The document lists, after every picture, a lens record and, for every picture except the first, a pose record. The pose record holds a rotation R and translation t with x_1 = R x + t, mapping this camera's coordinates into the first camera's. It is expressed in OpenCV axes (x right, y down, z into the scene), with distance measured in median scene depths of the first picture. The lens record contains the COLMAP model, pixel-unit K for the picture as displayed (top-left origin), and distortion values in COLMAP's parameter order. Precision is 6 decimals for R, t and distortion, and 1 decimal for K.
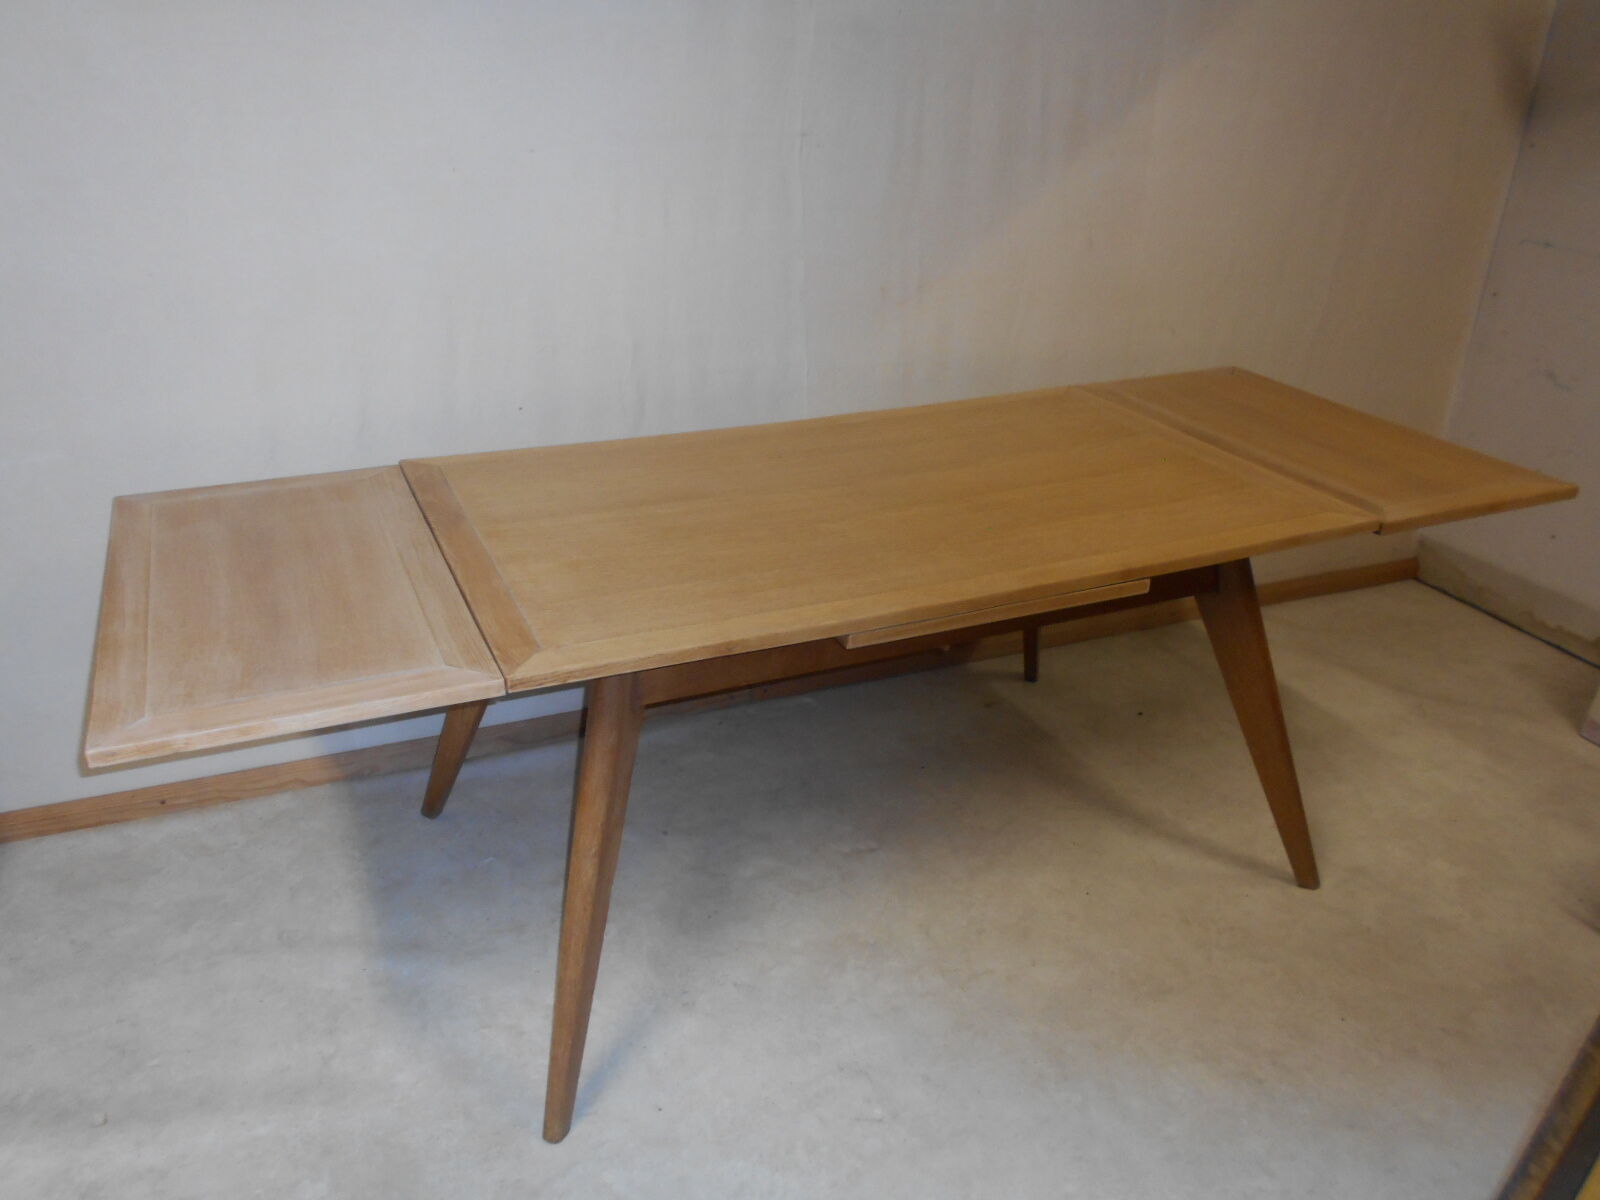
lens RADIAL K [[1259.8, 0, 776.8], [0, 1259.8, 591.6], [0, 0, 1]] dist [-0.008199, 0.003971]
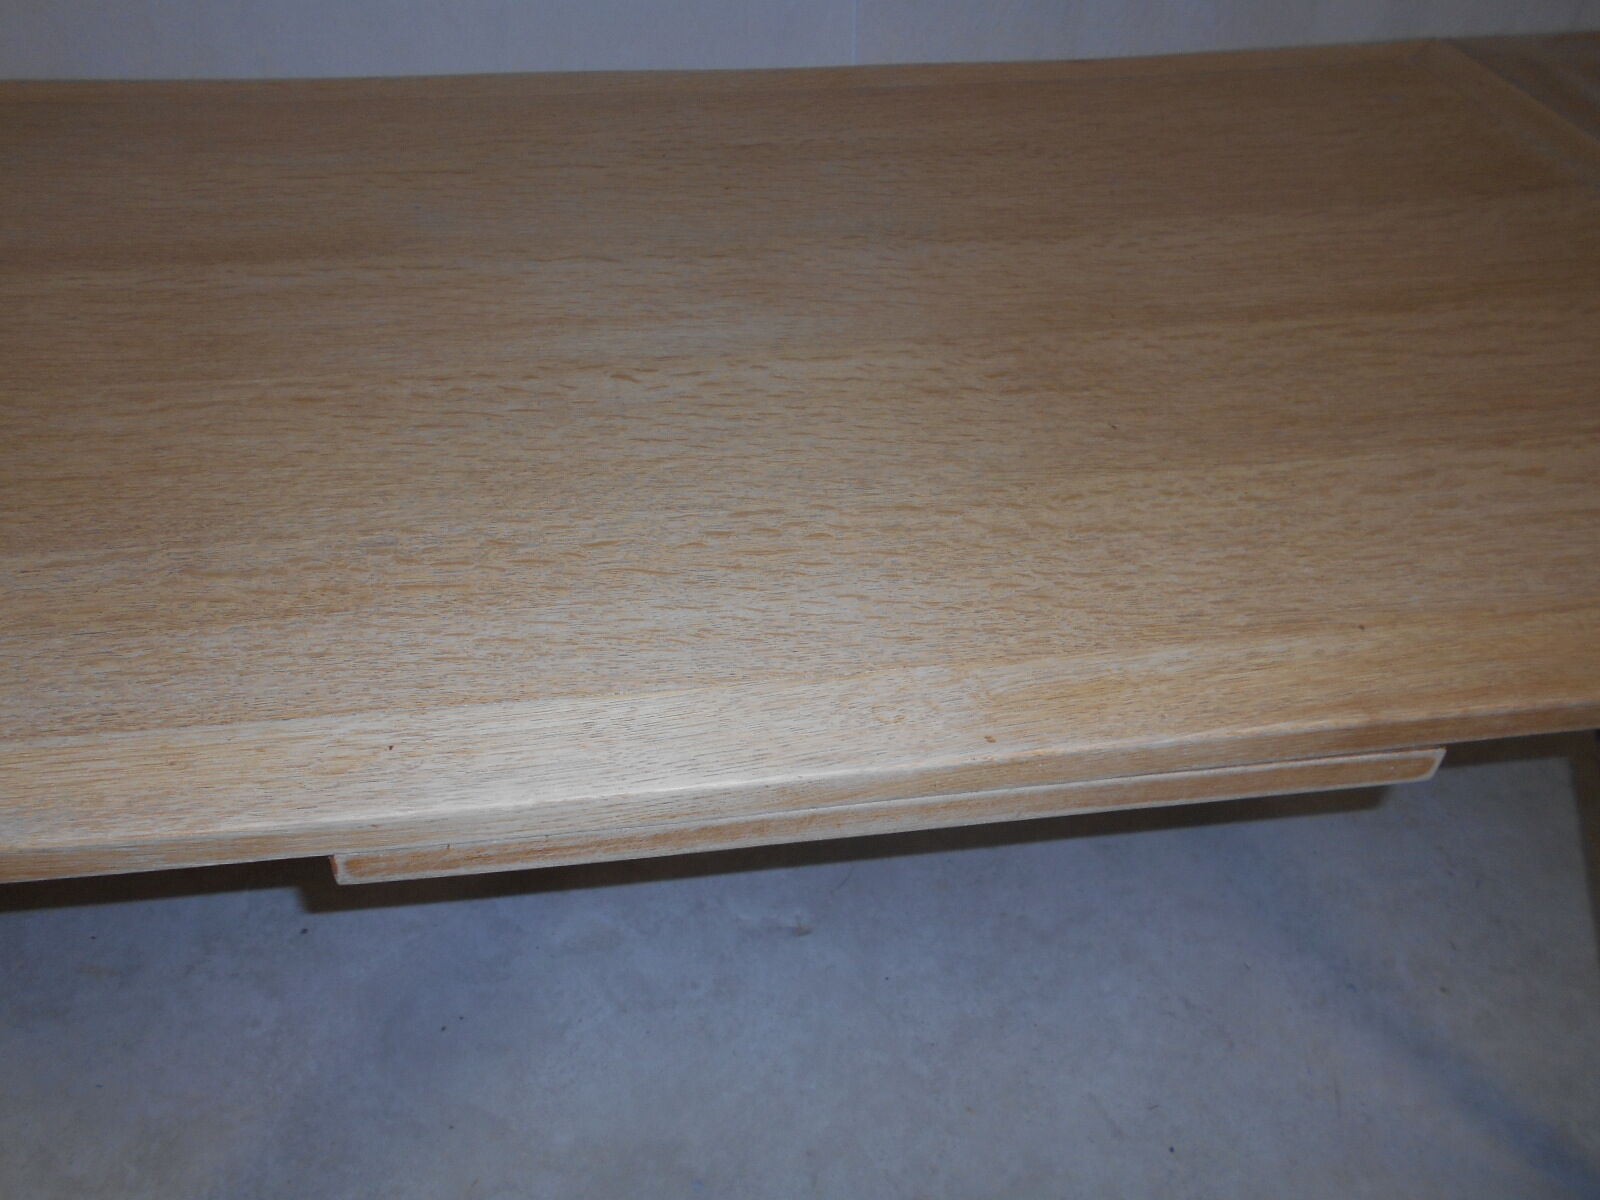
lens RADIAL K [[1241.1, 0, 800.0], [0, 1241.1, 600.0], [0, 0, 1]] dist [0.018861, 0.010510]
pose [[0.964815, 0.181618, -0.190124, 0.175494], [-0.119174, 0.946623, 0.299502, -0.105169], [0.234371, -0.266307, 0.934961, 0.617165]]
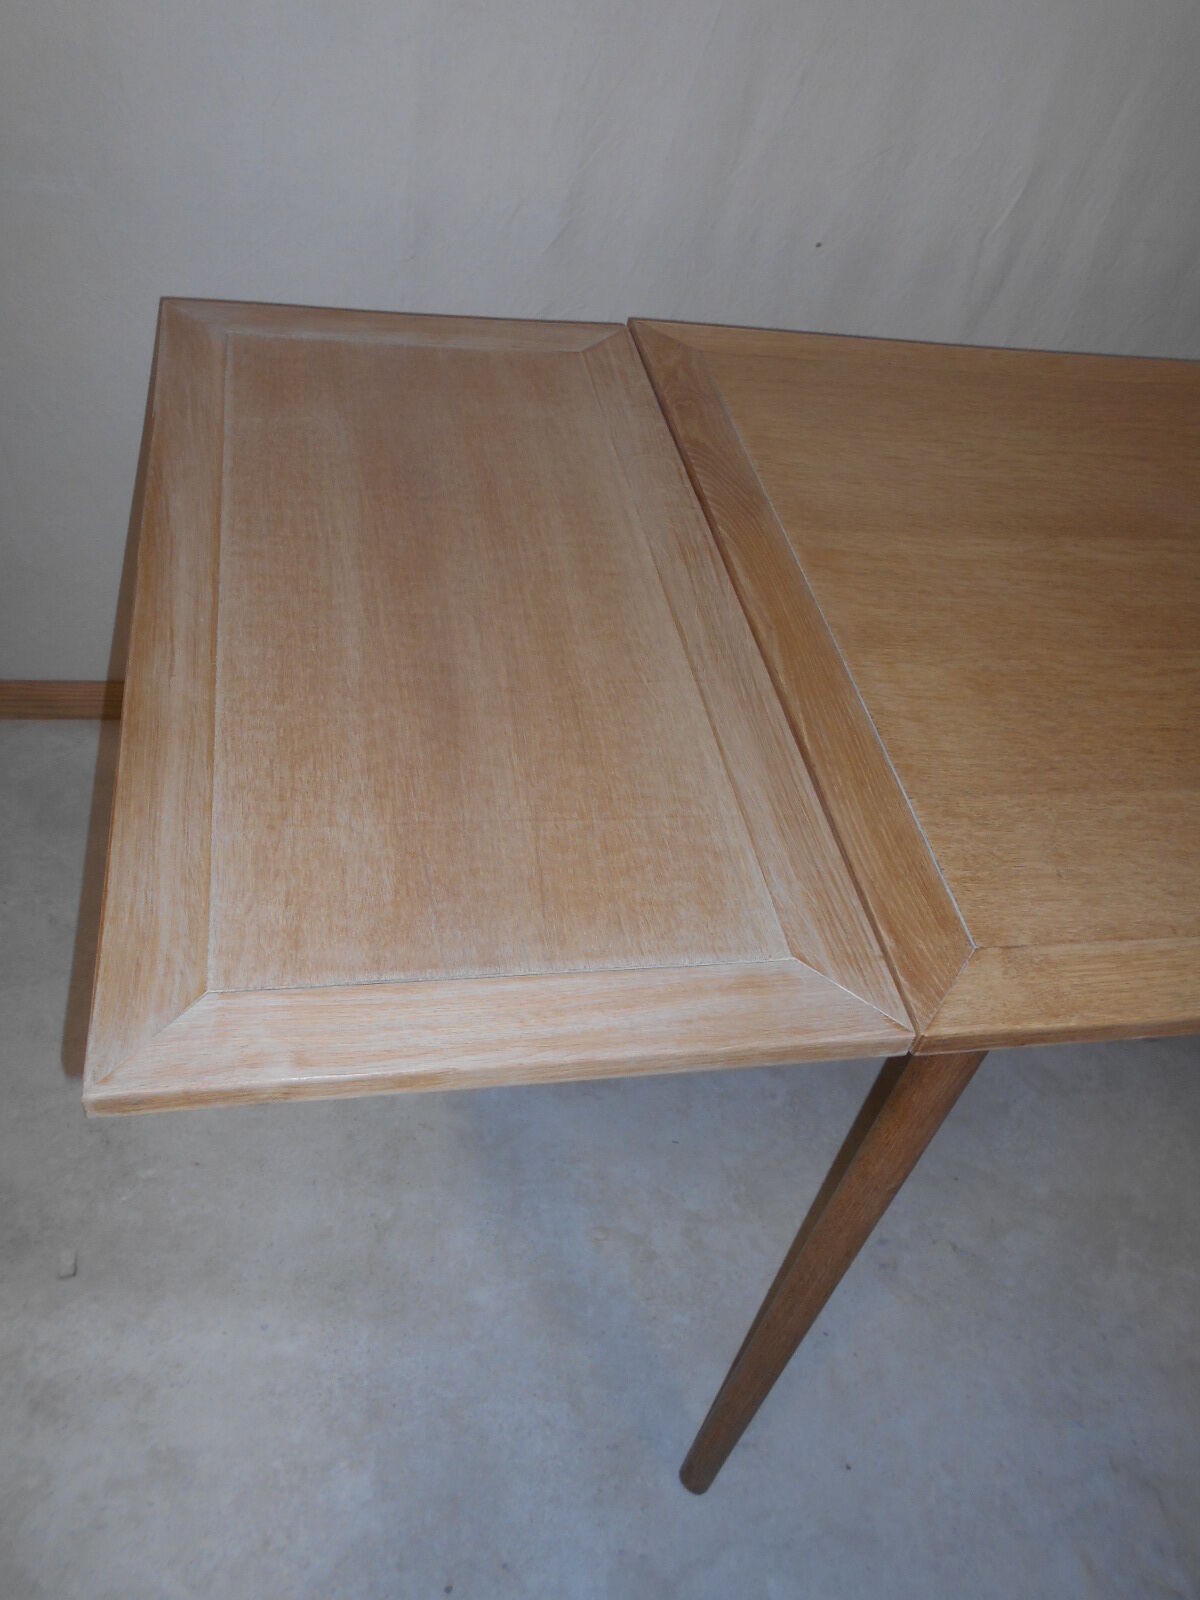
lens RADIAL K [[1241.1, 0, 596.4], [0, 1241.1, 789.3], [0, 0, 1]] dist [0.018861, 0.010510]
pose [[0.965827, 0.250875, -0.065120, -0.237790], [-0.212248, 0.909741, 0.356823, -0.115554], [0.148760, -0.330808, 0.931899, 0.415441]]
